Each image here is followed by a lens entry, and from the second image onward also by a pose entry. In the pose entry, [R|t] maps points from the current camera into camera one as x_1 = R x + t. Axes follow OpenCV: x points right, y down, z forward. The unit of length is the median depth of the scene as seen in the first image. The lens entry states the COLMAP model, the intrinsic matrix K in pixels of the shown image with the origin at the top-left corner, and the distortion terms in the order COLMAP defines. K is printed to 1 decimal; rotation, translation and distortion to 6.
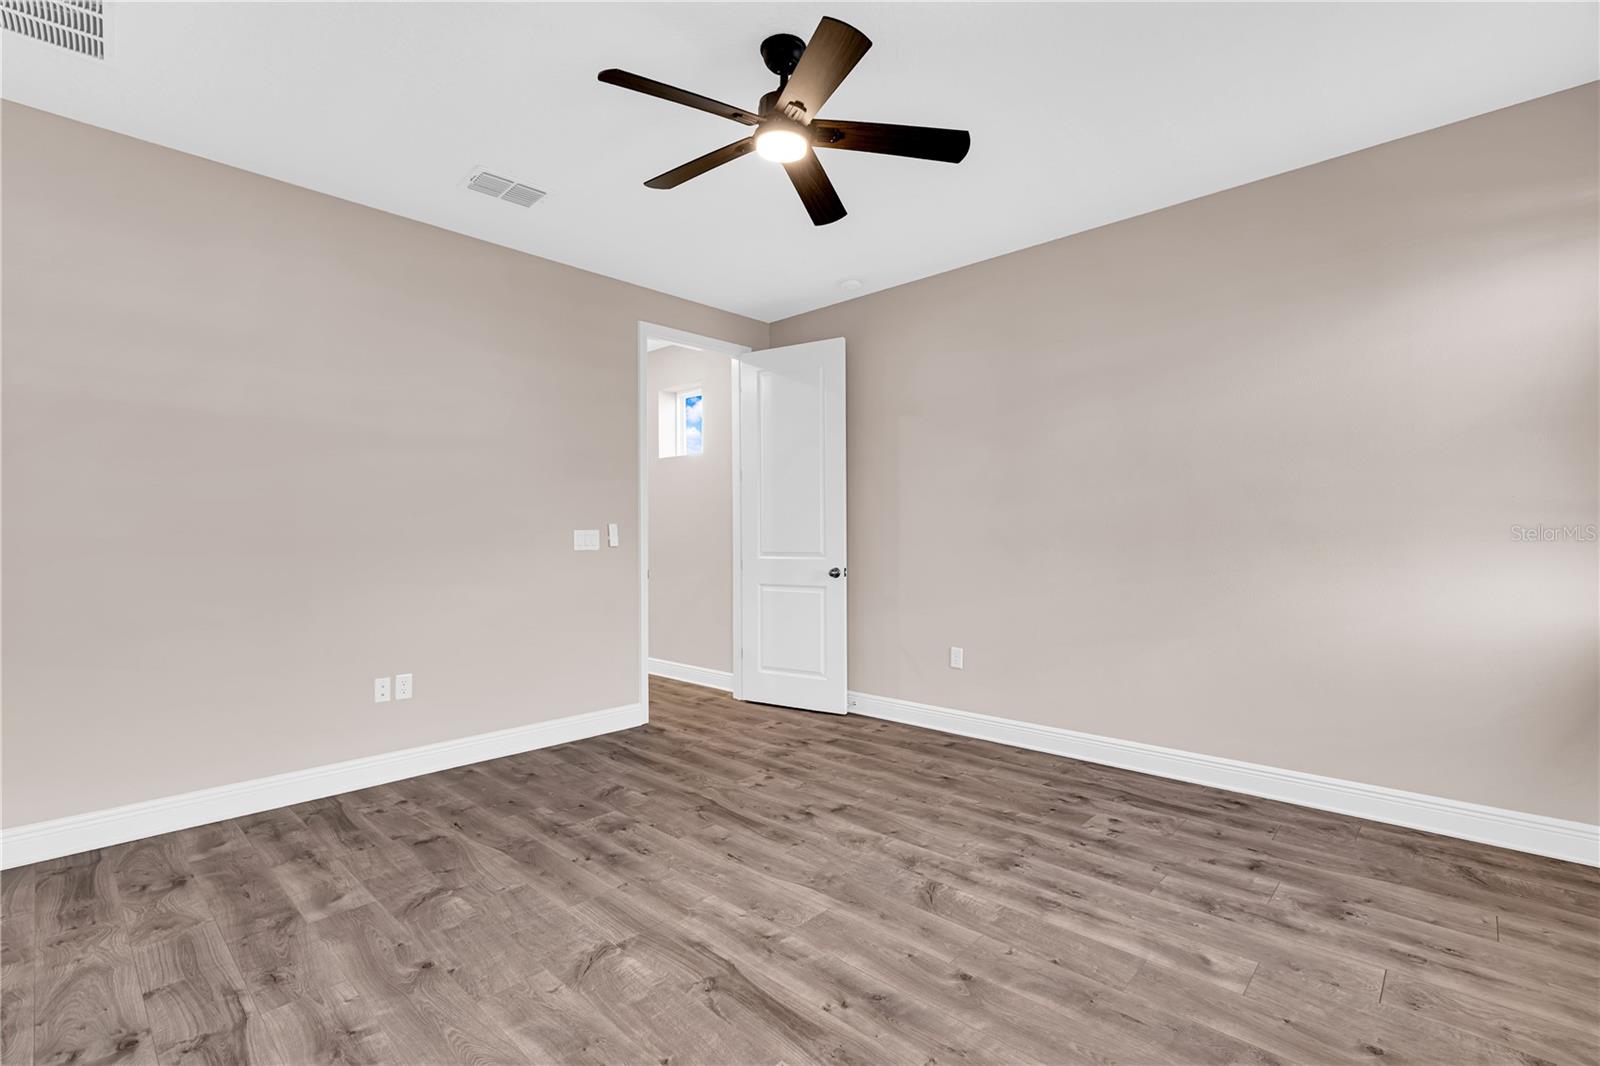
lens RADIAL K [[737.0, 0, 799.5], [0, 737.0, 534.4], [0, 0, 1]] dist [-0.001086, 0.000496]
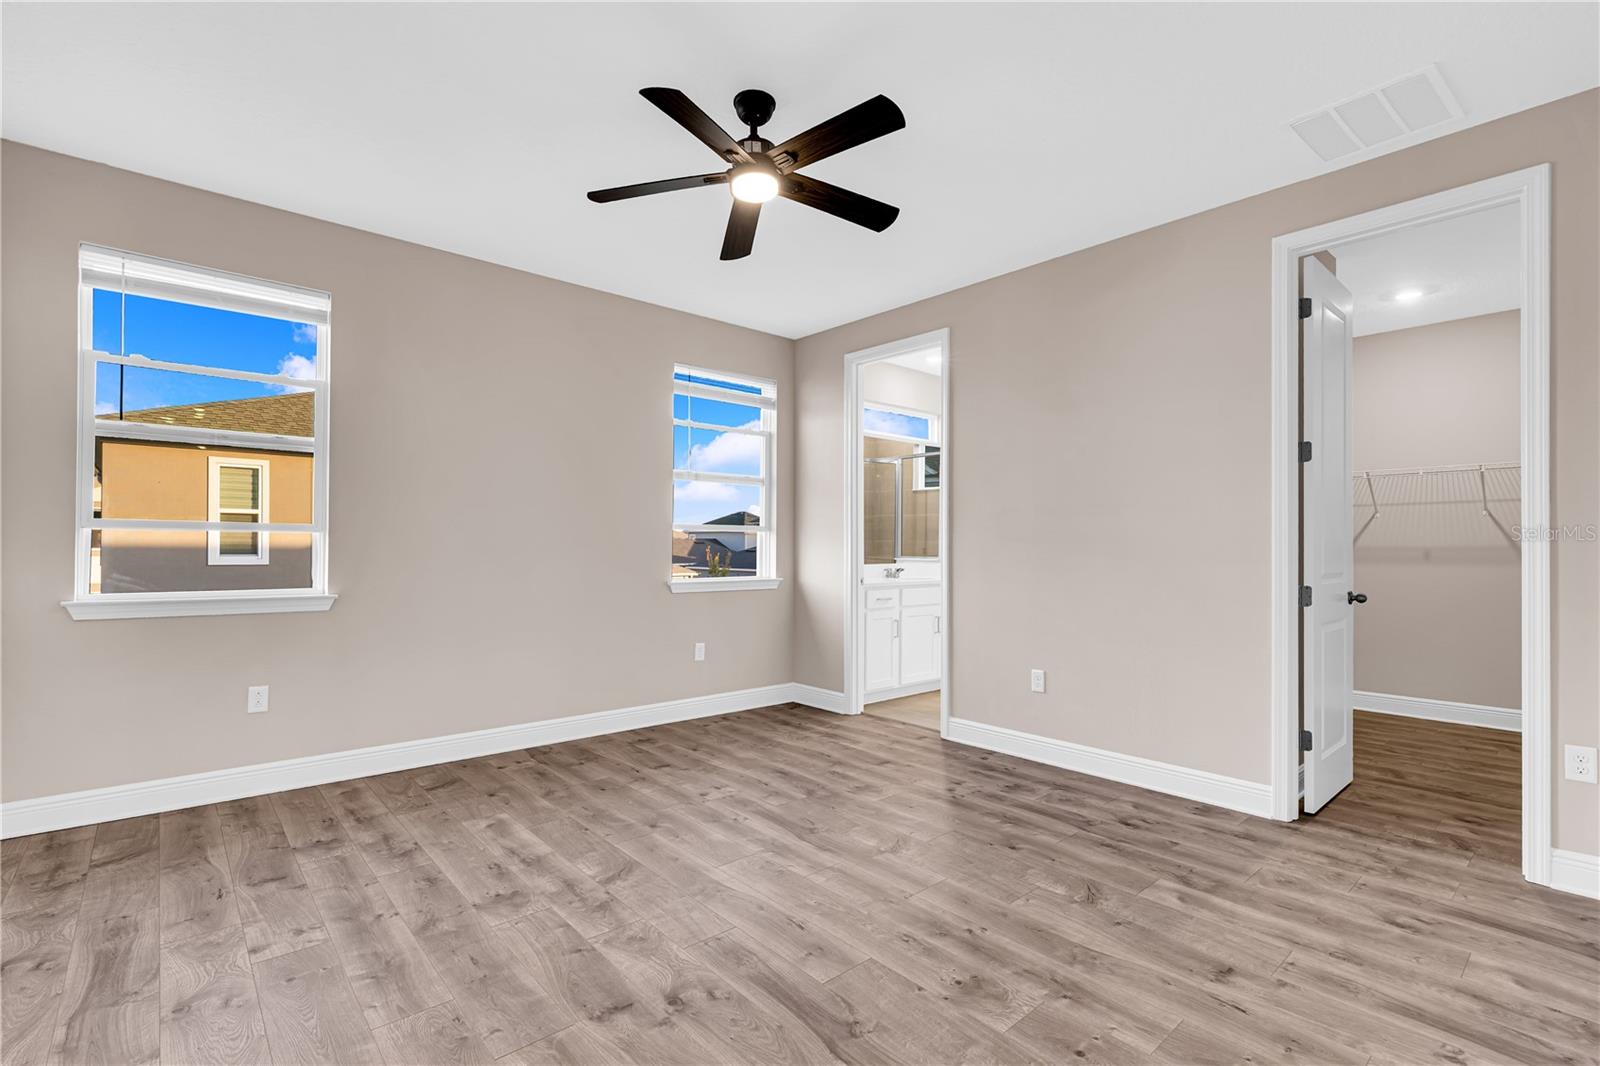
lens RADIAL K [[737.0, 0, 801.4], [0, 737.0, 541.6], [0, 0, 1]] dist [-0.001086, 0.000496]
pose [[-0.995555, -0.000329, 0.094177, -0.182001], [-0.001534, 0.999918, -0.012717, 0.007989], [-0.094165, -0.012805, -0.995474, 1.934220]]
